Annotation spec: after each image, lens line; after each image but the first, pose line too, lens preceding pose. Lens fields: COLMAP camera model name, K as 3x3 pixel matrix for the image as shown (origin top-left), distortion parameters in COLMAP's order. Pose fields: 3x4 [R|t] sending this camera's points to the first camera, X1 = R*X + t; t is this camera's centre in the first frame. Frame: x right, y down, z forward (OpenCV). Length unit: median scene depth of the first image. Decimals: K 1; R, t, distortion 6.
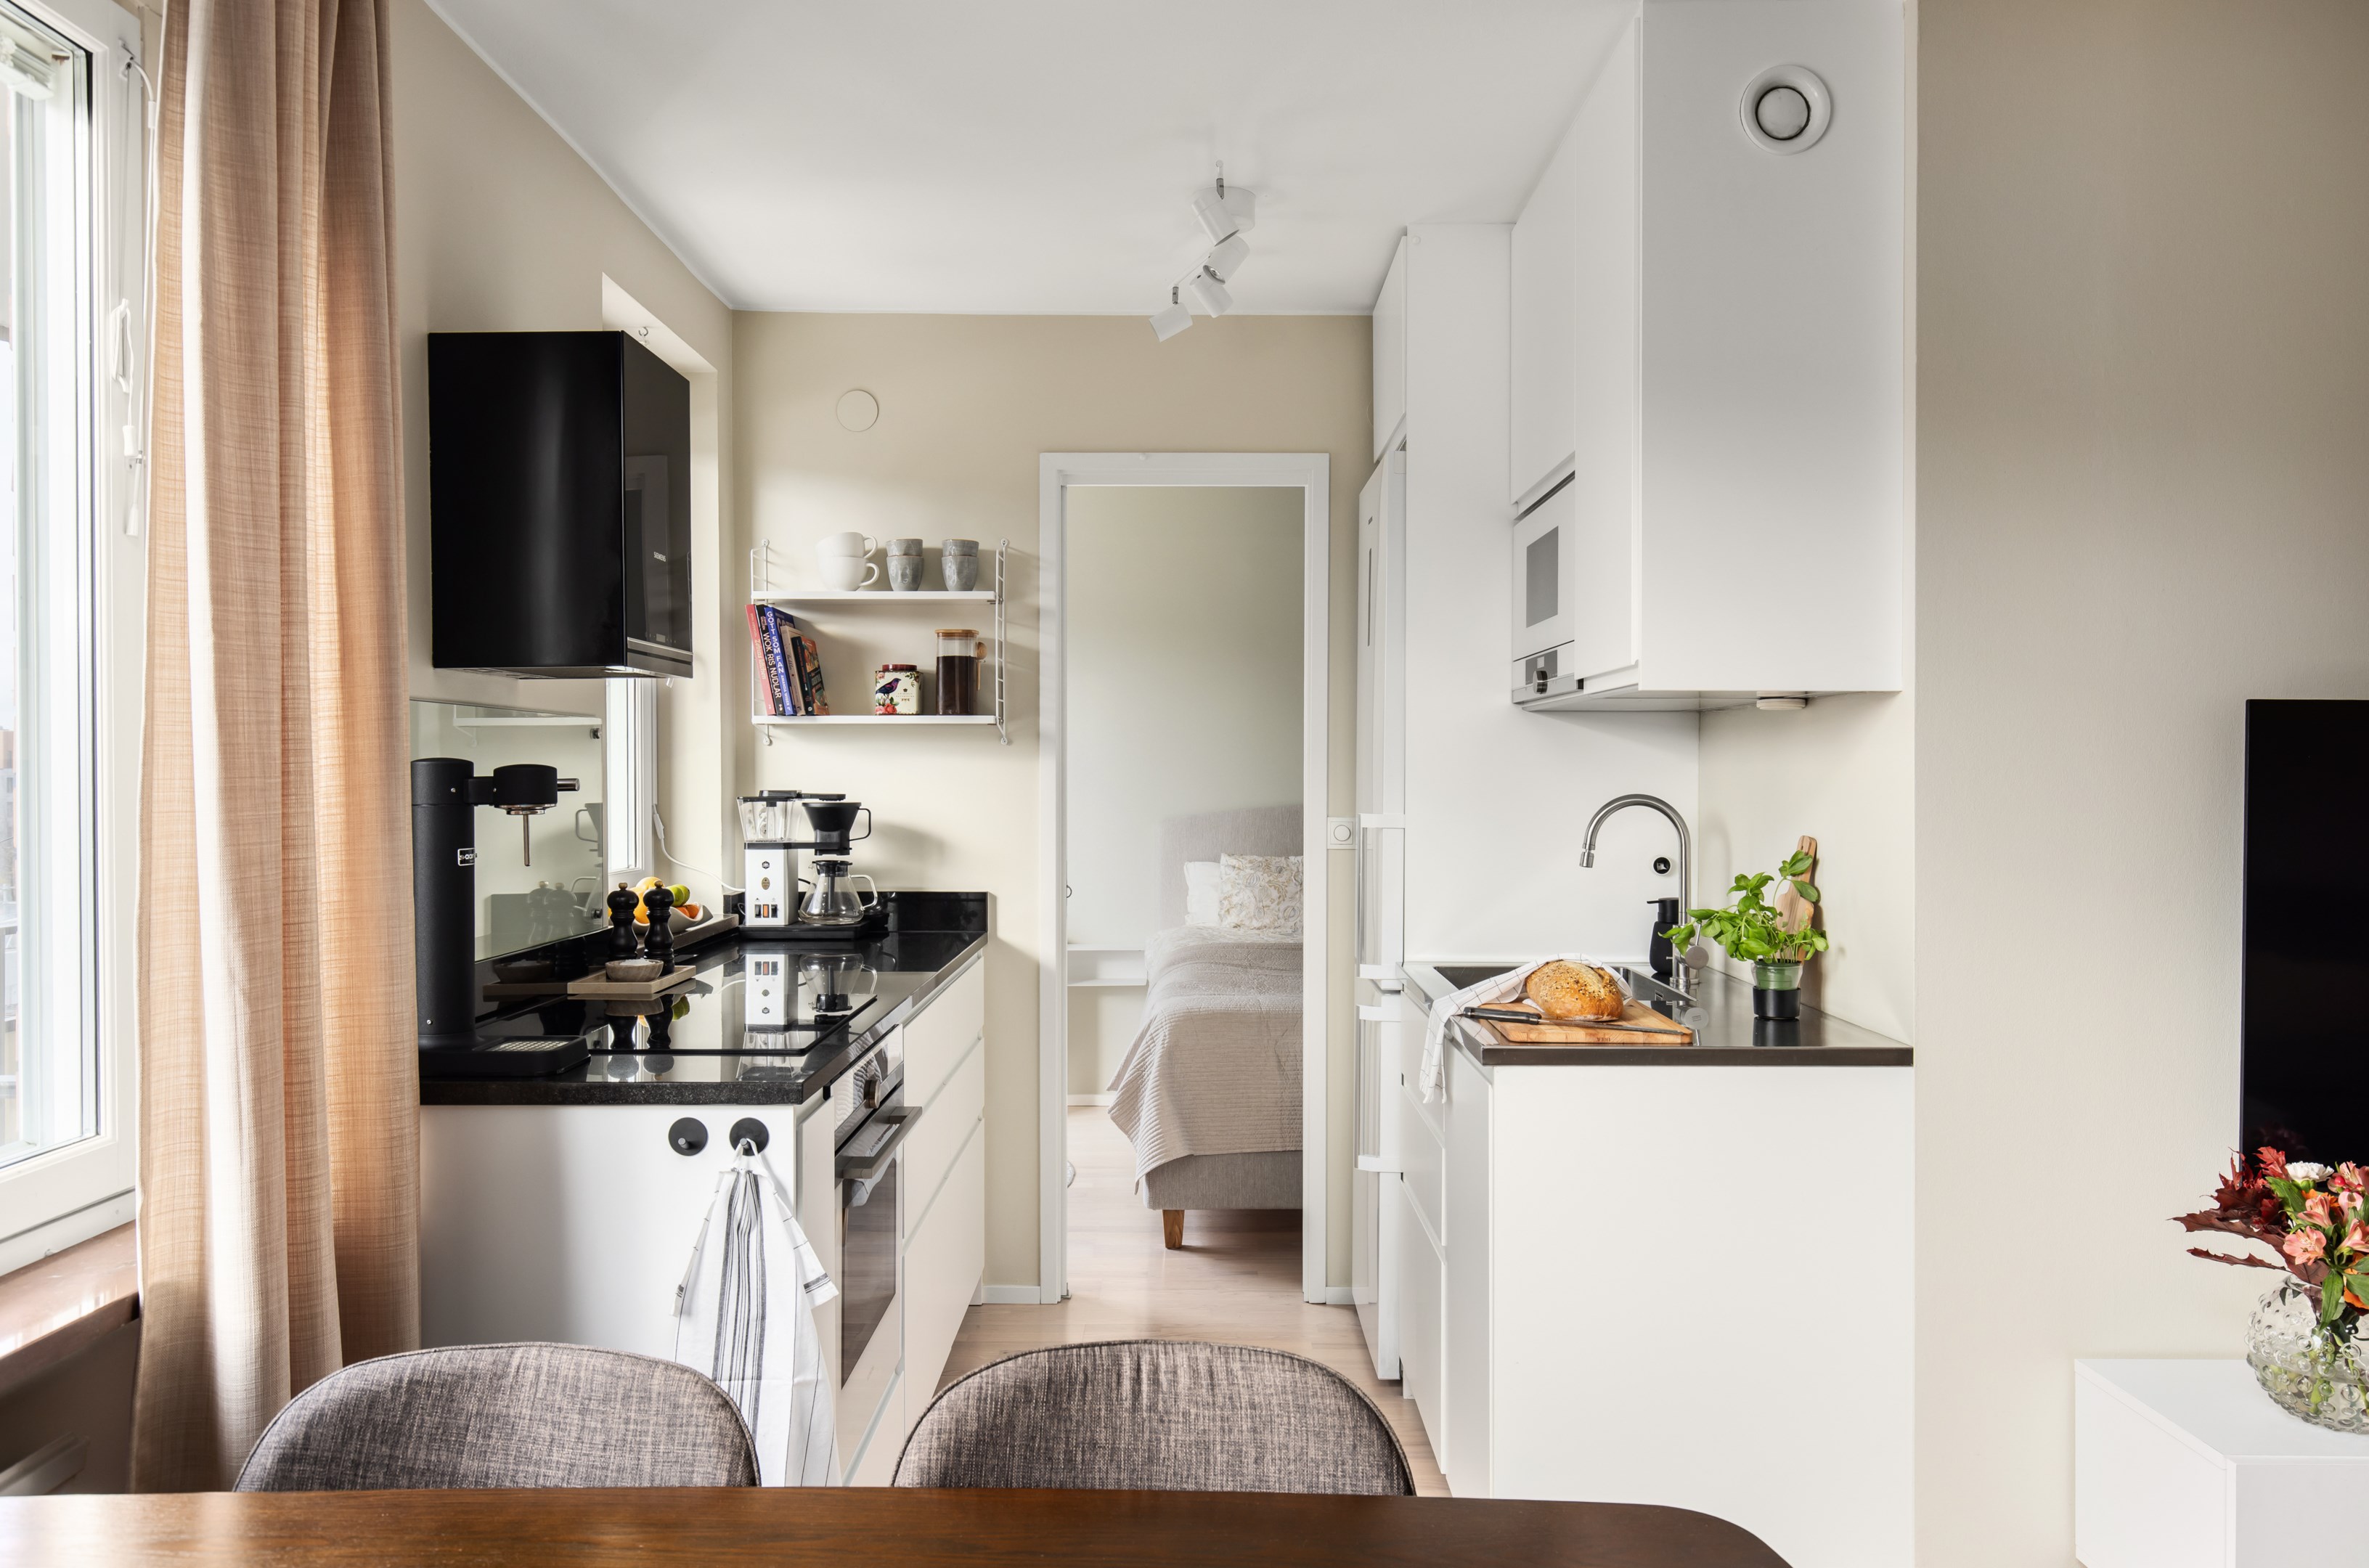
lens RADIAL K [[1684.6, 0, 1186.5], [0, 1684.6, 782.2], [0, 0, 1]] dist [-0.012794, 0.000462]
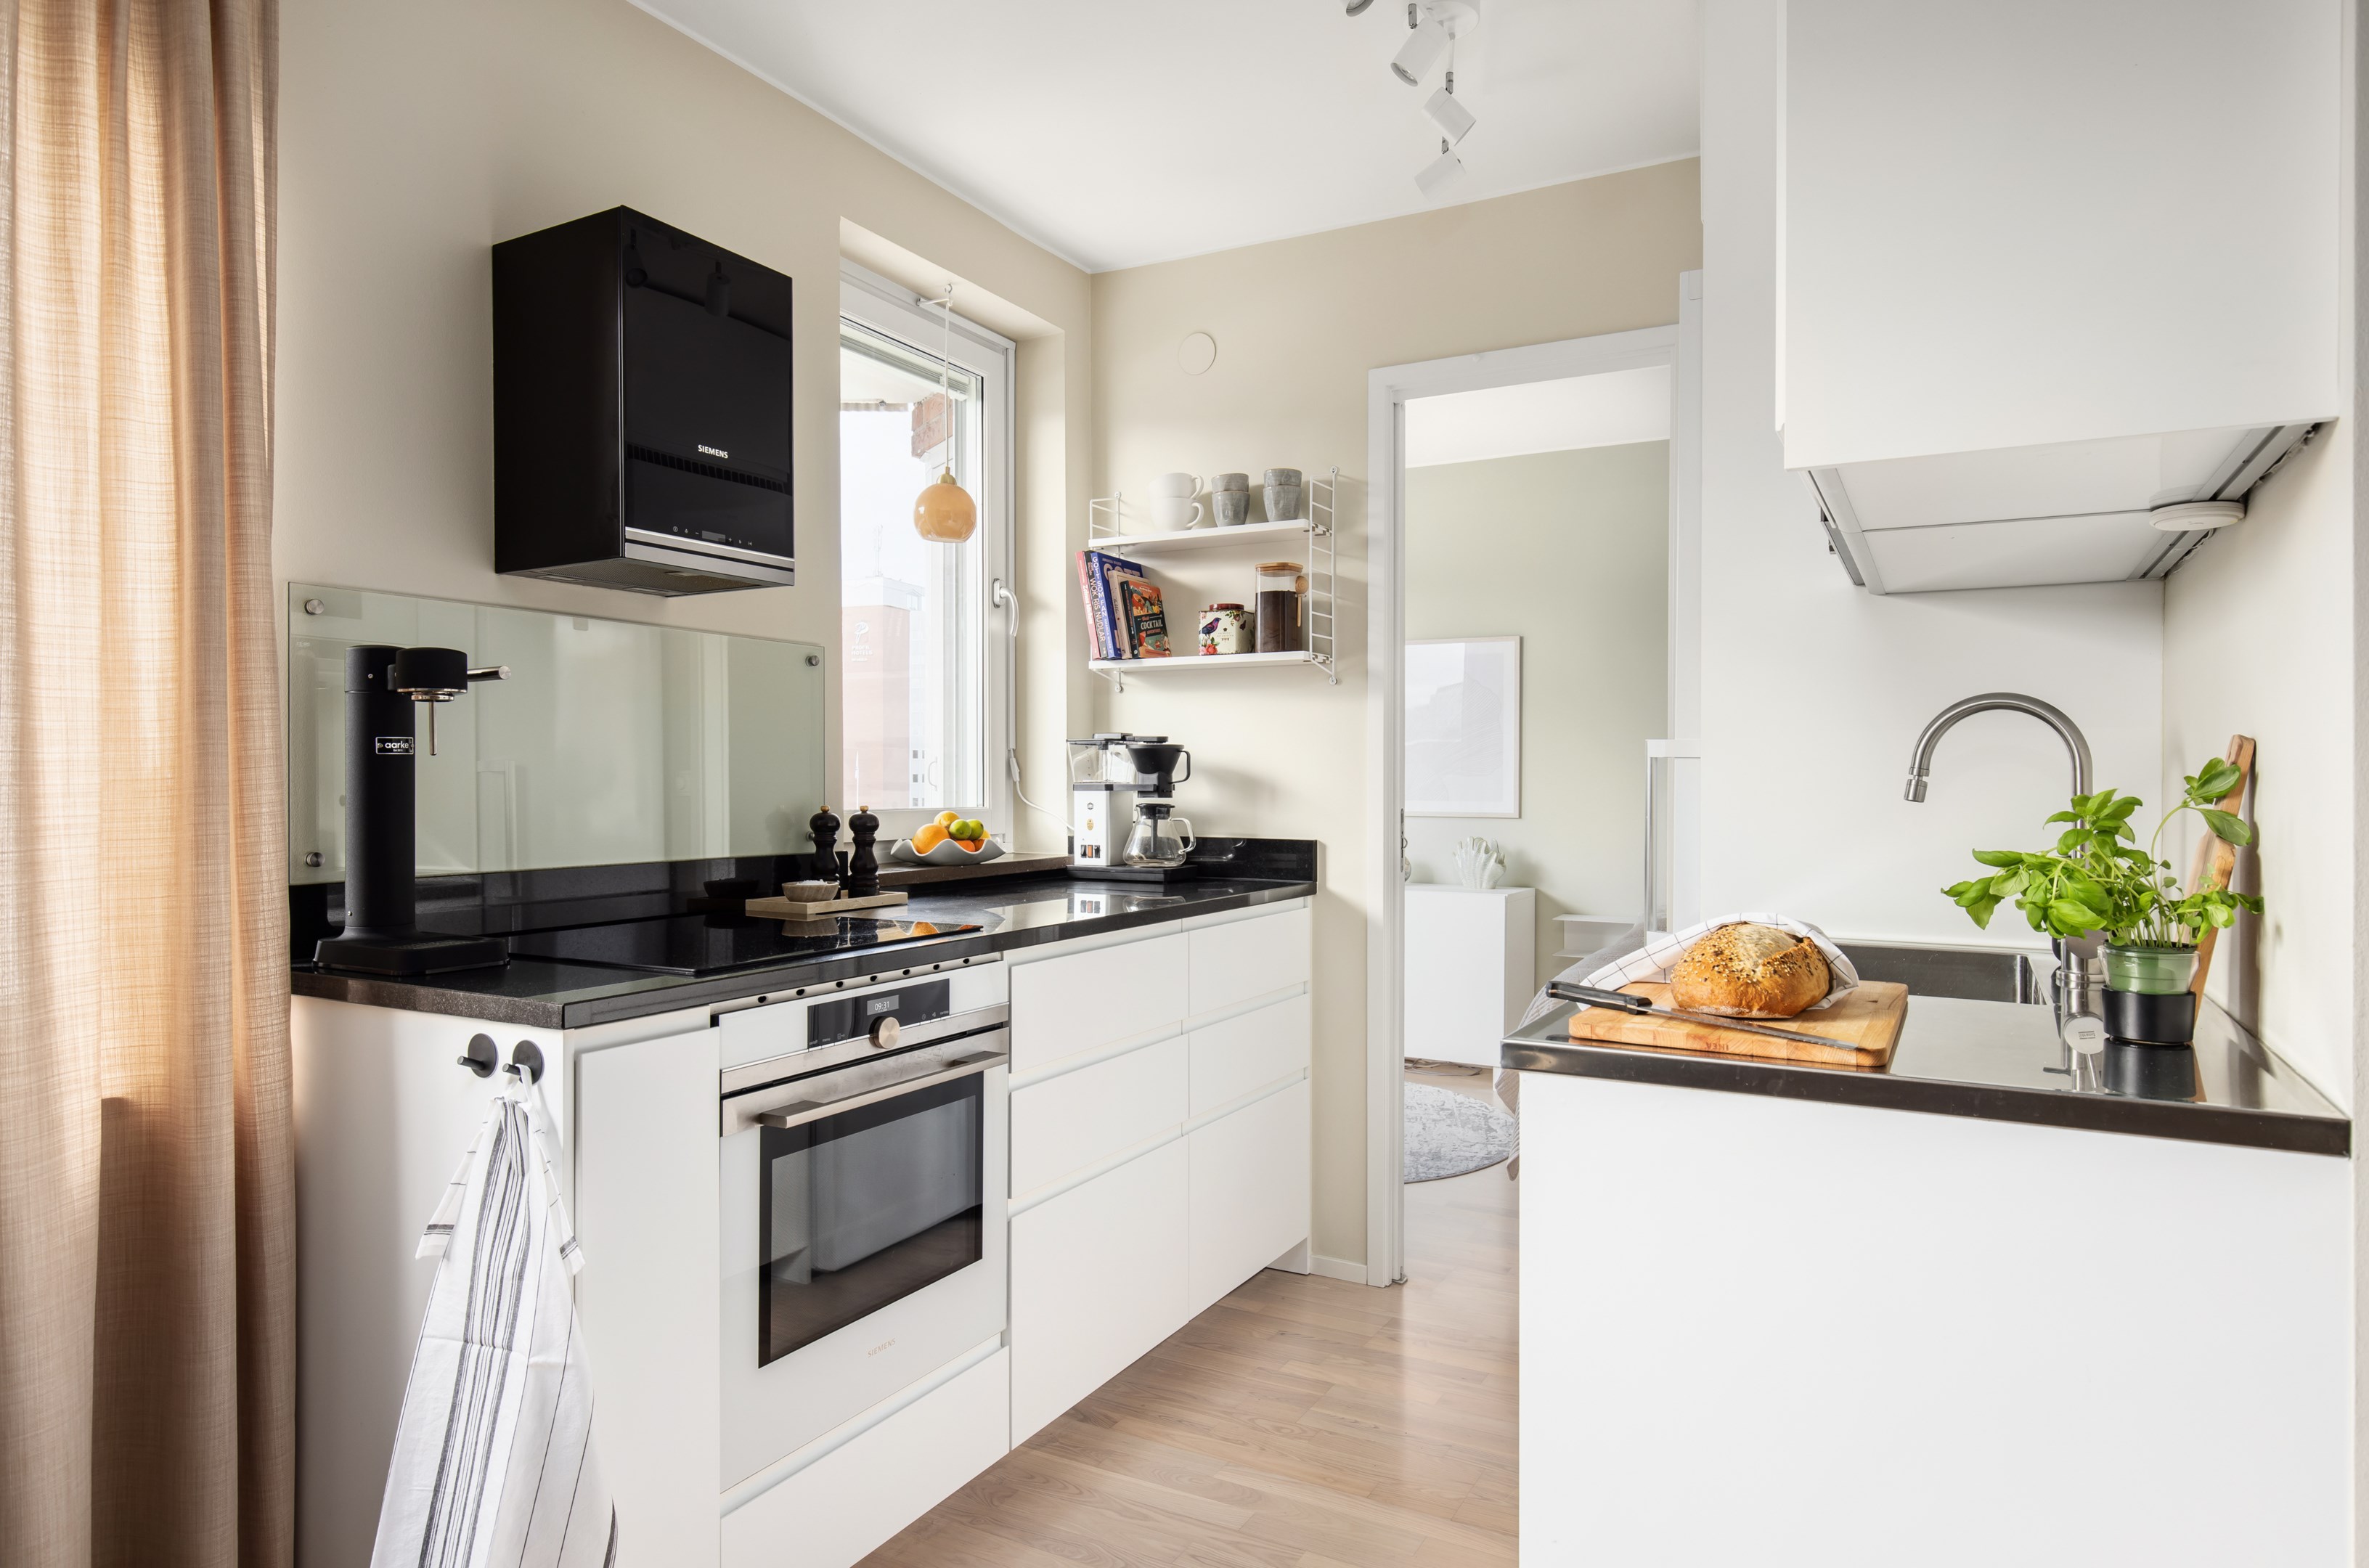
lens RADIAL K [[1384.6, 0, 1183.5], [0, 1384.6, 785.5], [0, 0, 1]] dist [-0.004960, 0.002844]
pose [[0.876919, 0.003122, -0.480629, 0.198478], [-0.004306, 0.999990, -0.001360, 0.037054], [0.480619, 0.003262, 0.876923, 0.290236]]
